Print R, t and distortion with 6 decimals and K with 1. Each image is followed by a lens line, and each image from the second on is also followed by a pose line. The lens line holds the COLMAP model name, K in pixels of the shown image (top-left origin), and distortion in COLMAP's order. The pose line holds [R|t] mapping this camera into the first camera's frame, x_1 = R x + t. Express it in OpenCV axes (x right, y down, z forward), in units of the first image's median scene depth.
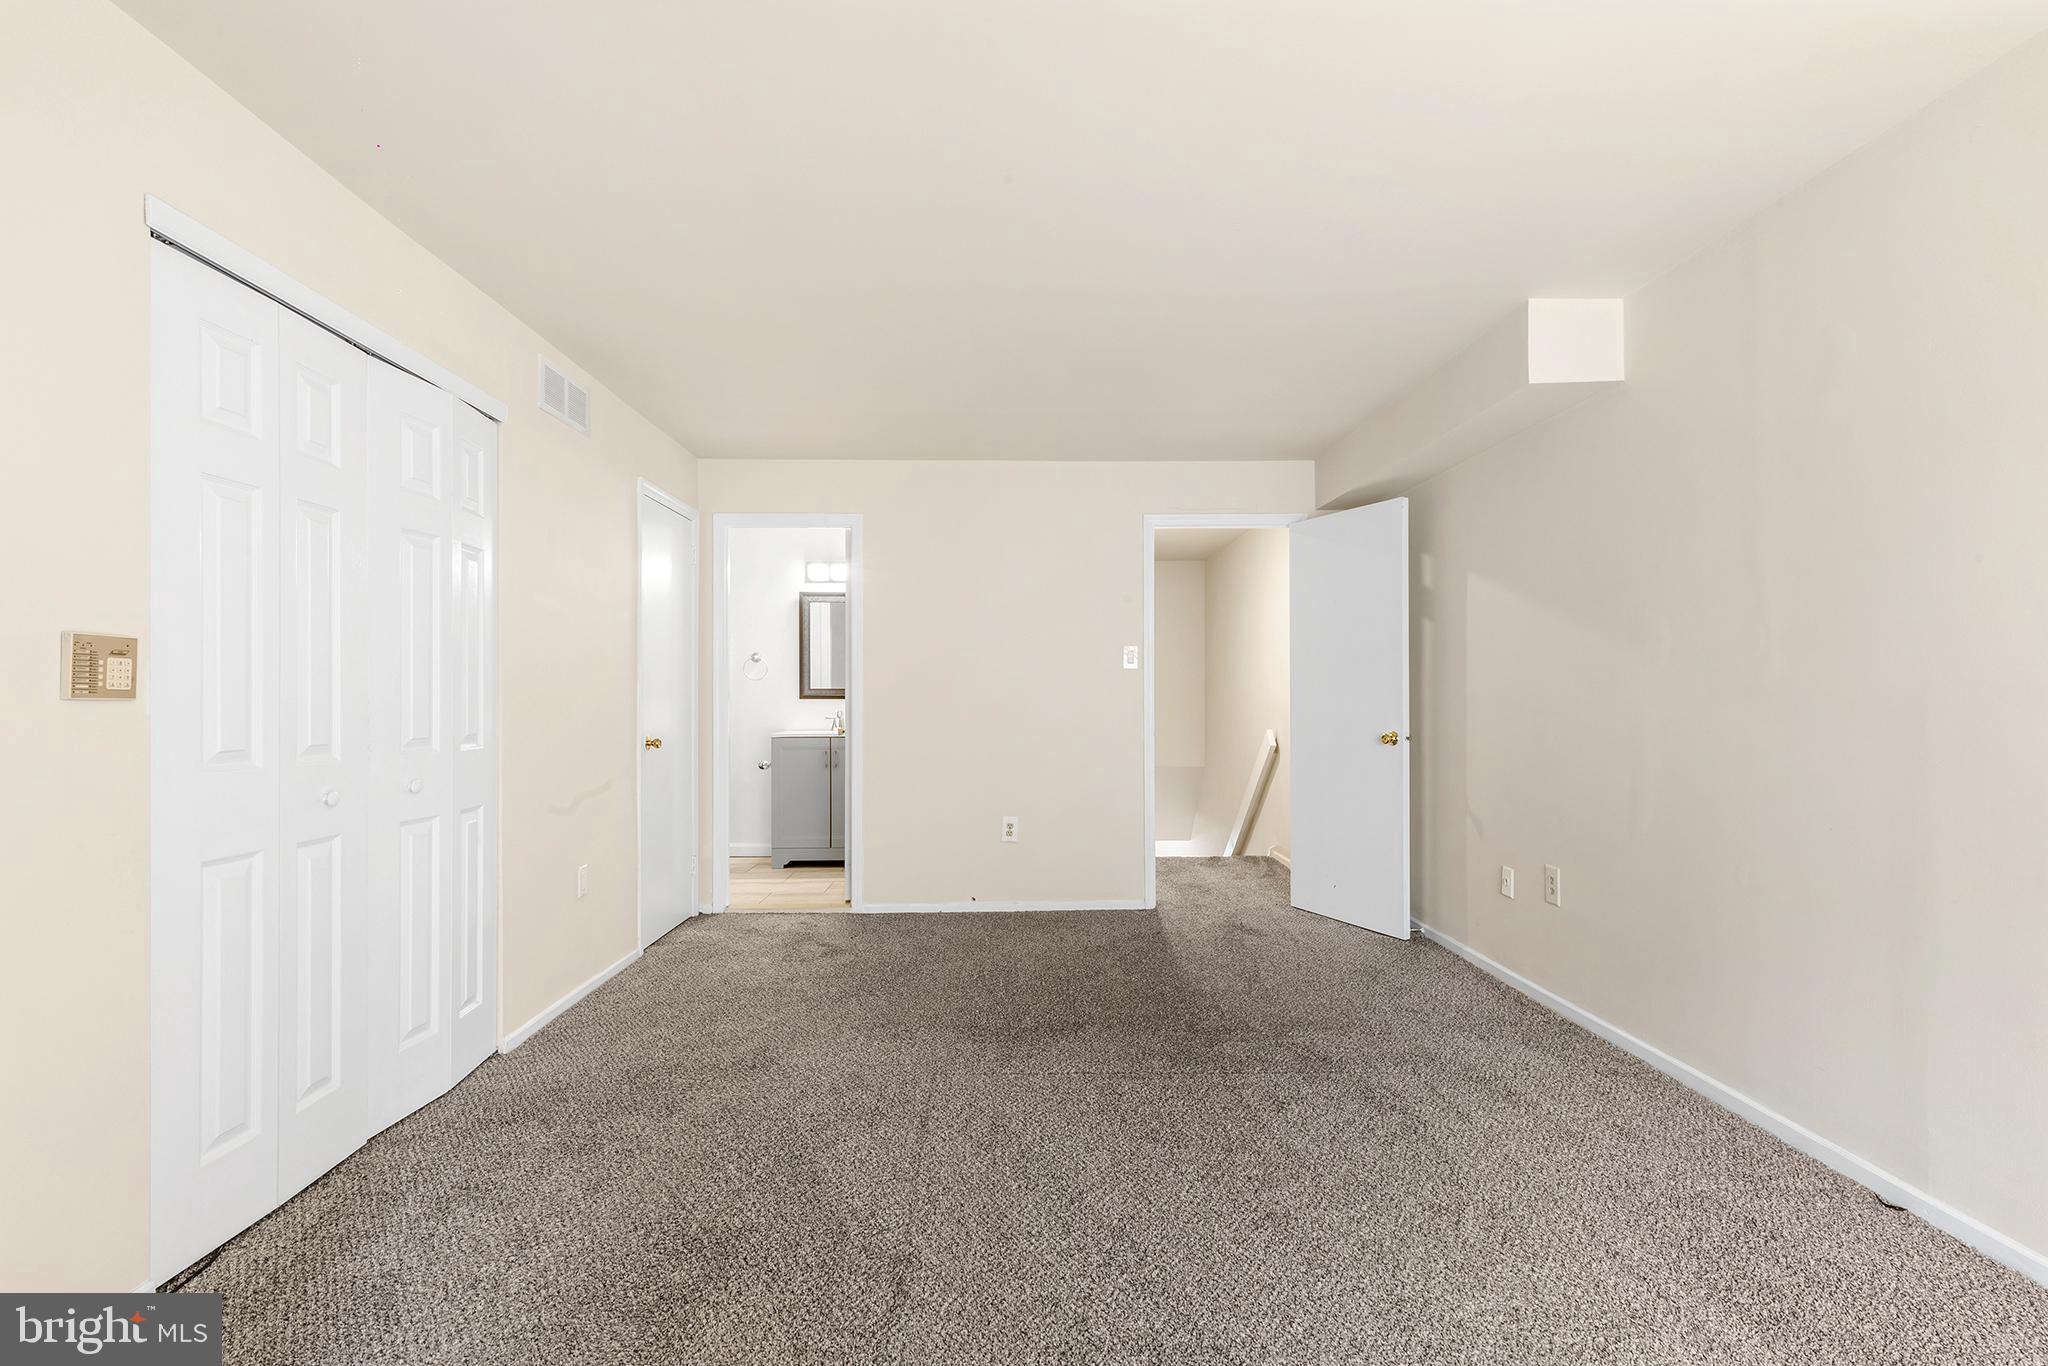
lens RADIAL K [[922.6, 0, 1027.1], [0, 922.6, 683.1], [0, 0, 1]] dist [0.001870, 0.000358]
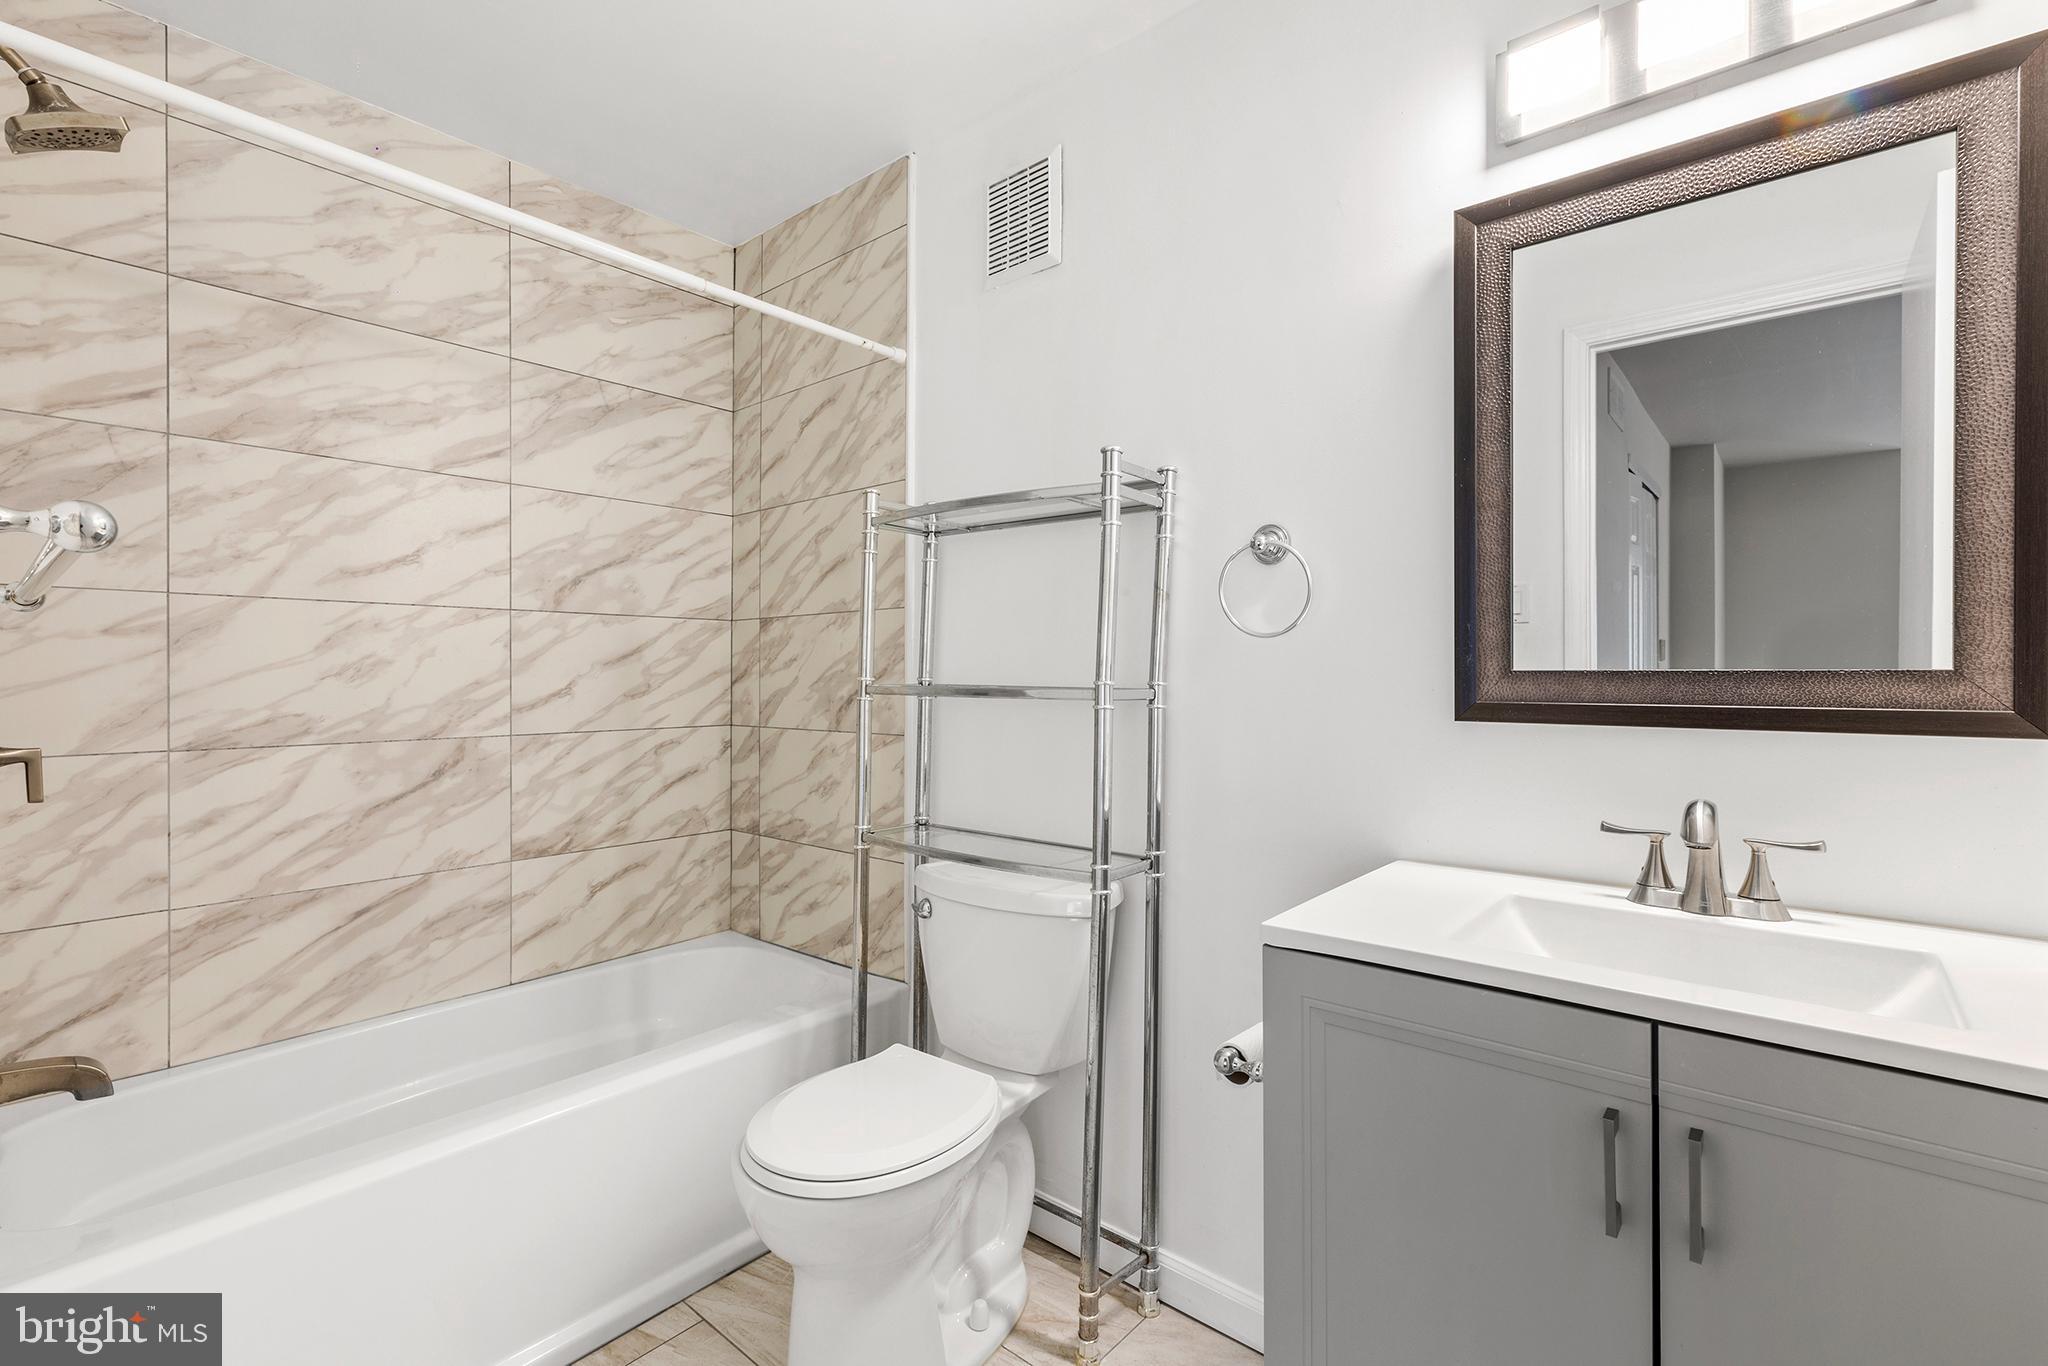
lens RADIAL K [[922.6, 0, 1027.1], [0, 922.6, 683.1], [0, 0, 1]] dist [0.001870, 0.000358]
pose [[0.739120, 0.009623, -0.673505, -0.176762], [-0.000033, 0.999898, 0.014250, 0.005914], [0.673574, -0.010510, 0.739045, 0.777270]]
